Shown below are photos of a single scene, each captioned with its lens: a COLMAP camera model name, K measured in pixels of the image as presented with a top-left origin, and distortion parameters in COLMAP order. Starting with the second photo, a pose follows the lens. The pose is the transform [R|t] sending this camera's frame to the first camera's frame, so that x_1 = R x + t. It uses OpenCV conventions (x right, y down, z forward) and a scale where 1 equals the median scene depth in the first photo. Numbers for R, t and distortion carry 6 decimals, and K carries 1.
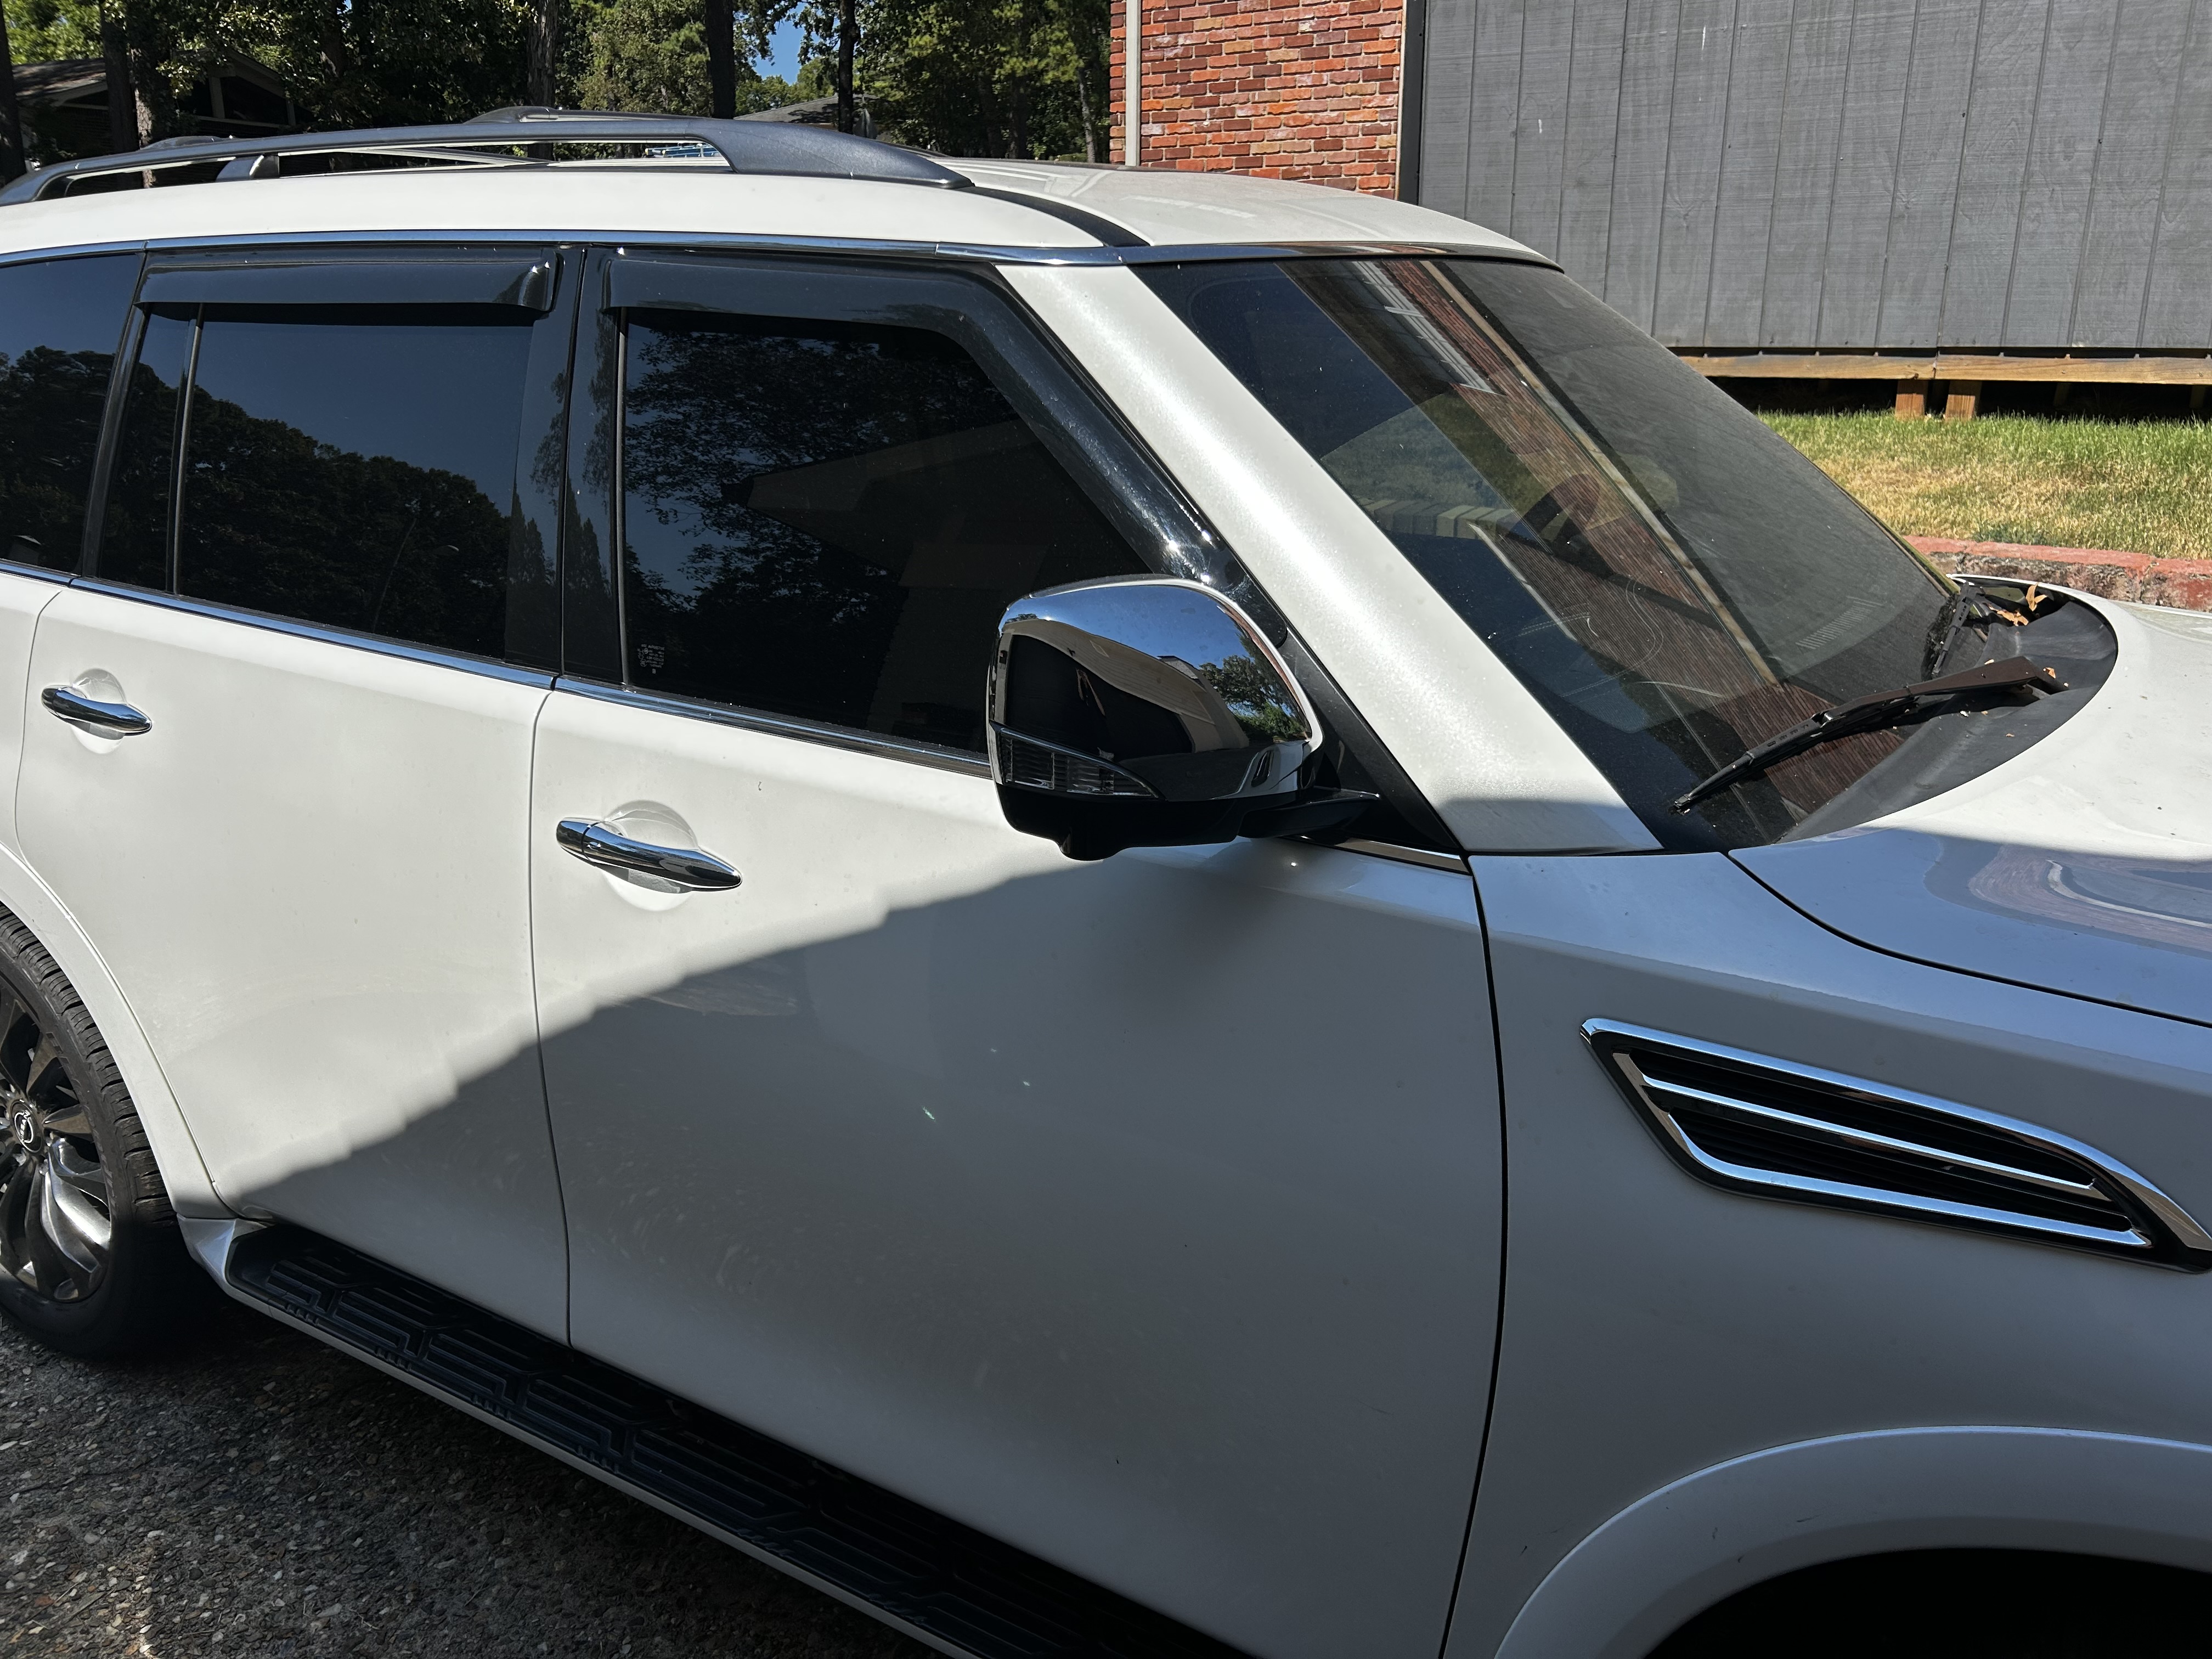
lens RADIAL K [[1705.4, 0, 1107.4], [0, 1705.4, 814.6], [0, 0, 1]] dist [0.059275, -0.064485]
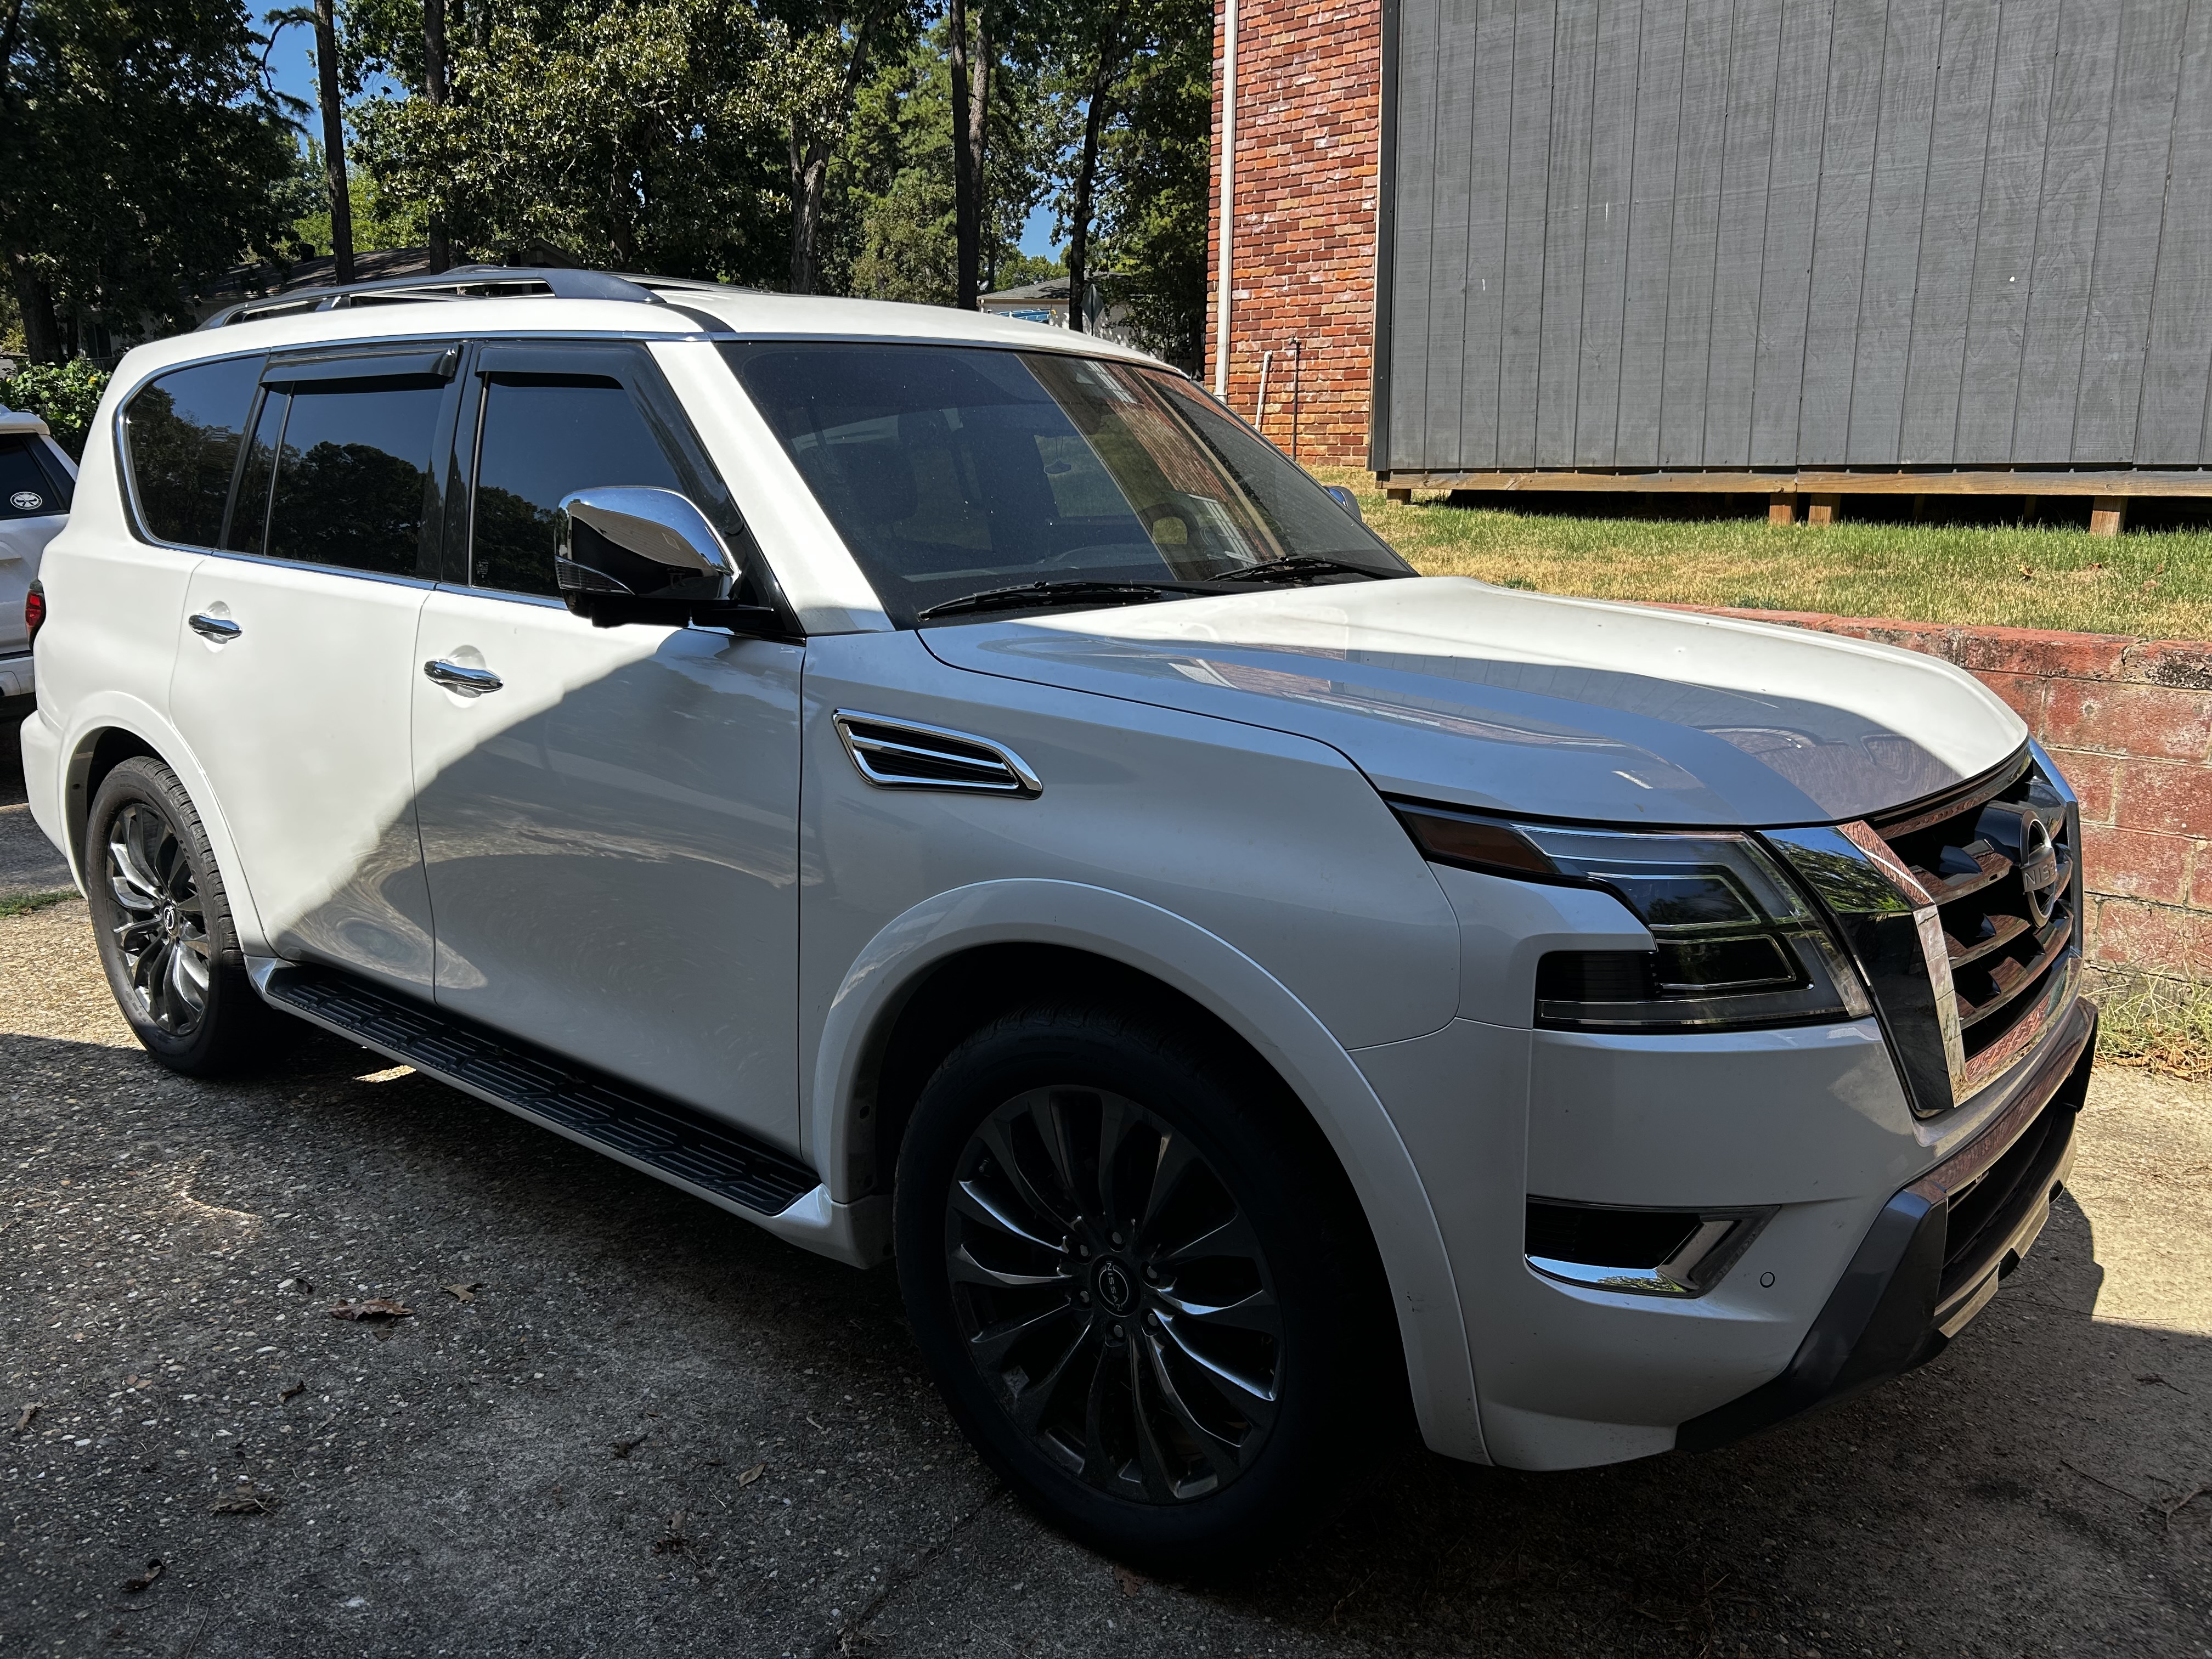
lens RADIAL K [[1705.4, 0, 1101.4], [0, 1705.4, 816.3], [0, 0, 1]] dist [0.059275, -0.064485]
pose [[0.989435, 0.034715, -0.140758, 0.185859], [-0.047014, 0.995270, -0.085011, 0.084629], [0.137141, 0.090731, 0.986387, -0.185513]]
